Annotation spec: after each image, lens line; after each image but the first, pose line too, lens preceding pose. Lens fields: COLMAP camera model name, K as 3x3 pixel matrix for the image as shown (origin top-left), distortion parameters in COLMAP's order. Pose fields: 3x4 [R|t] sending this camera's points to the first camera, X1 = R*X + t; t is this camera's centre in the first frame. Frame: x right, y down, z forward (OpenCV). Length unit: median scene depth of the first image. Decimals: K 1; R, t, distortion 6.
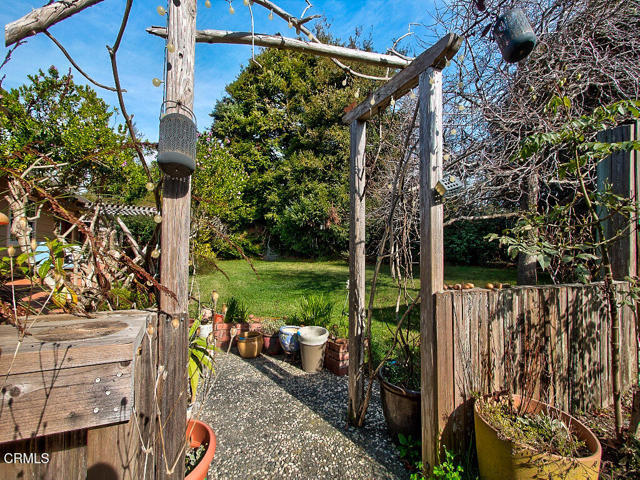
lens RADIAL K [[303.5, 0, 320.1], [0, 303.5, 239.7], [0, 0, 1]] dist [0.001915, 0.000339]
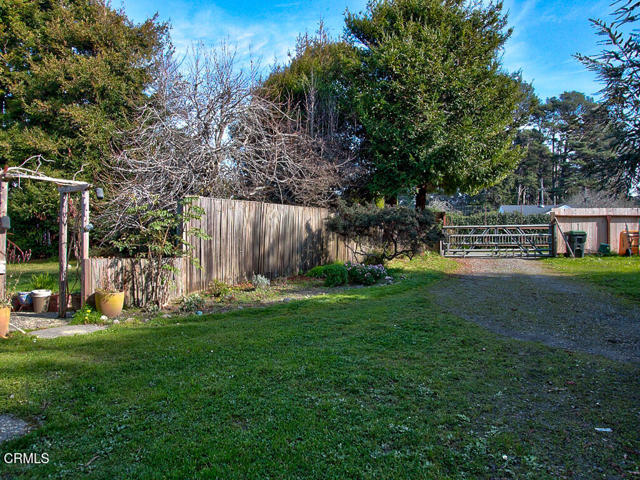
lens RADIAL K [[429.6, 0, 320.3], [0, 429.6, 240.9], [0, 0, 1]] dist [-0.002474, 0.001225]
pose [[0.853896, 0.004832, 0.520421, 0.064090], [-0.013691, 0.999819, 0.013180, -0.057717], [-0.520264, -0.018379, 0.853808, -2.077664]]
